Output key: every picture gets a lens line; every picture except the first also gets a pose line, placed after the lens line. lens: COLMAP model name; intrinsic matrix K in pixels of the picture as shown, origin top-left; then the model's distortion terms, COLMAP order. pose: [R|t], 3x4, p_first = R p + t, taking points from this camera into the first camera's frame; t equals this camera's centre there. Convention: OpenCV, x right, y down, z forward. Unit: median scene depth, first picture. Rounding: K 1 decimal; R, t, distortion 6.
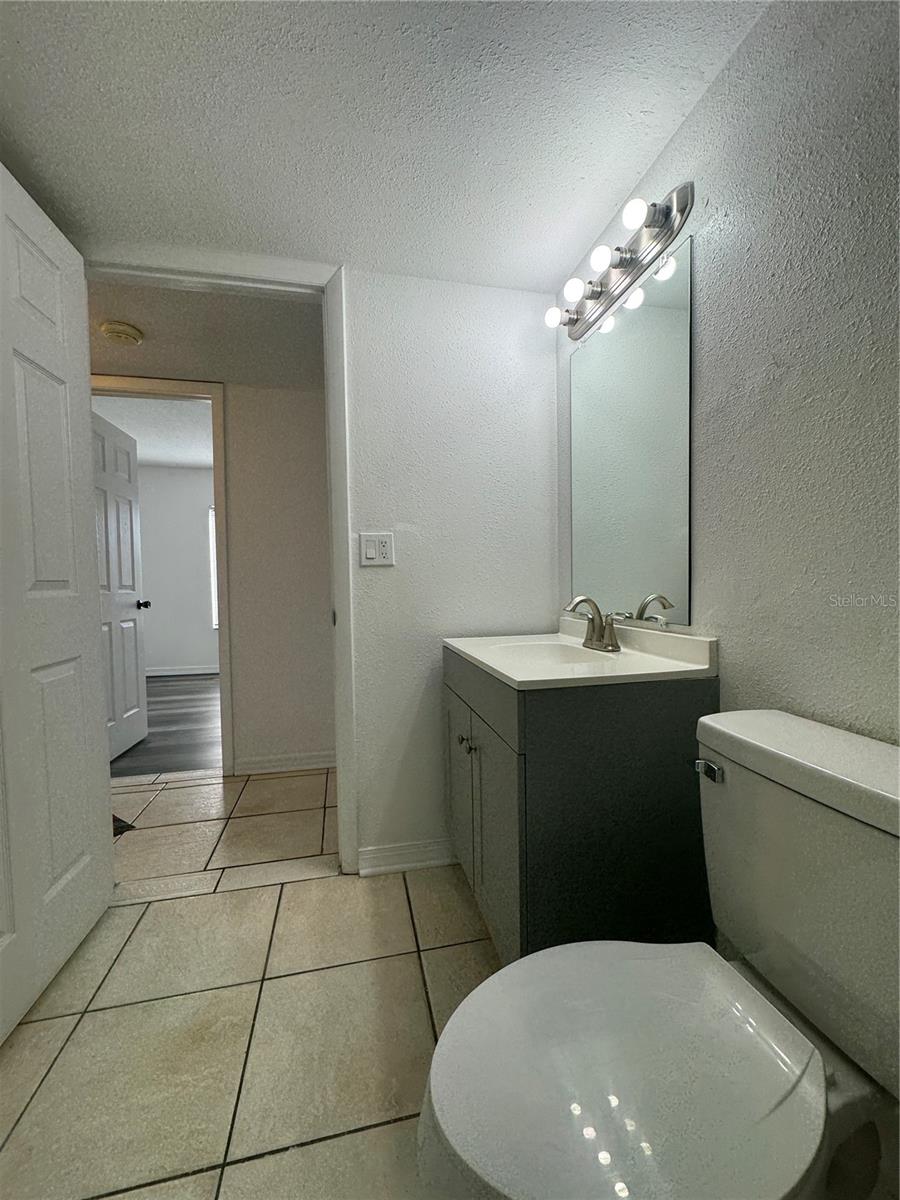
lens RADIAL K [[481.8, 0, 449.0], [0, 481.8, 598.9], [0, 0, 1]] dist [-0.001250, 0.000575]
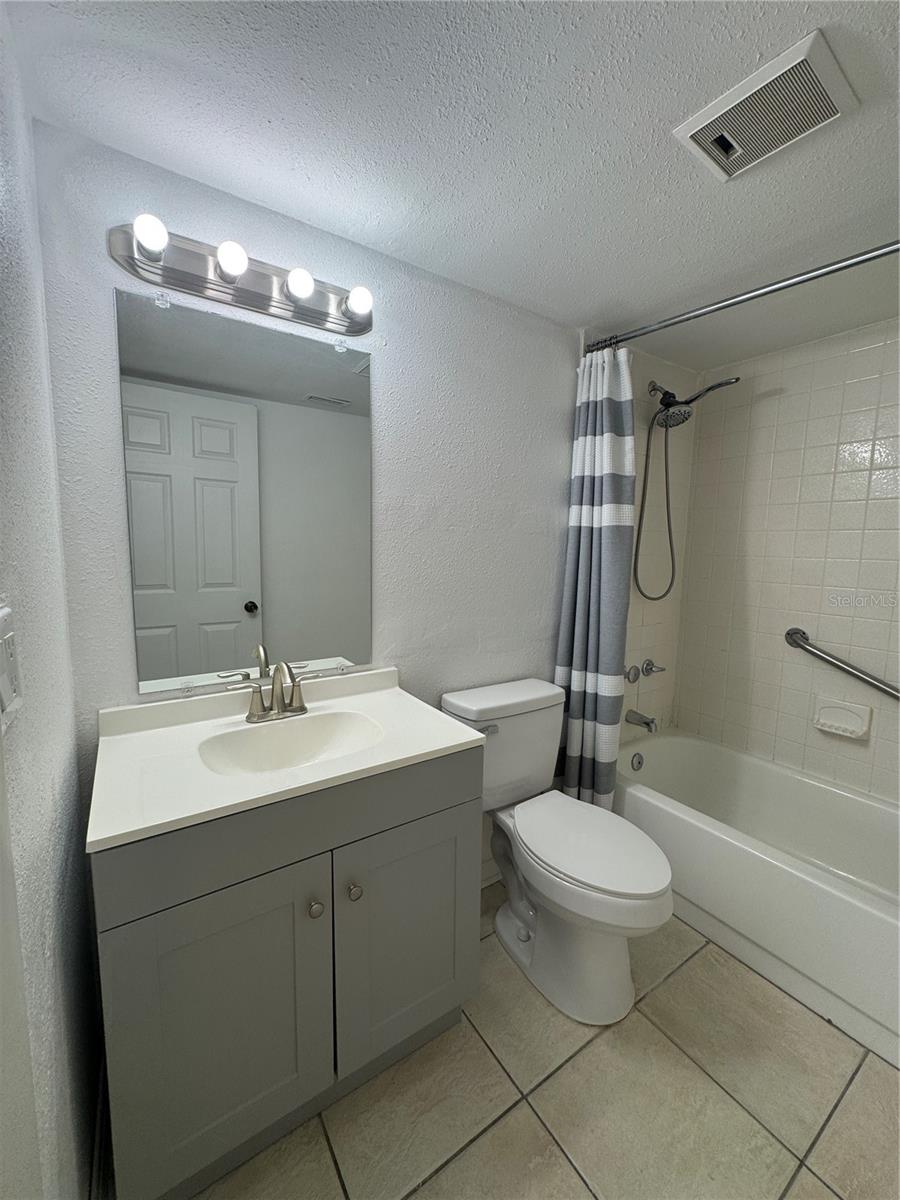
lens RADIAL K [[480.5, 0, 452.5], [0, 480.5, 601.6], [0, 0, 1]] dist [-0.000410, 0.000171]
pose [[-0.378902, -0.099090, 0.920116, -0.744564], [0.022182, 0.992993, 0.116073, -0.251728], [-0.925171, 0.064390, -0.374049, 1.257729]]
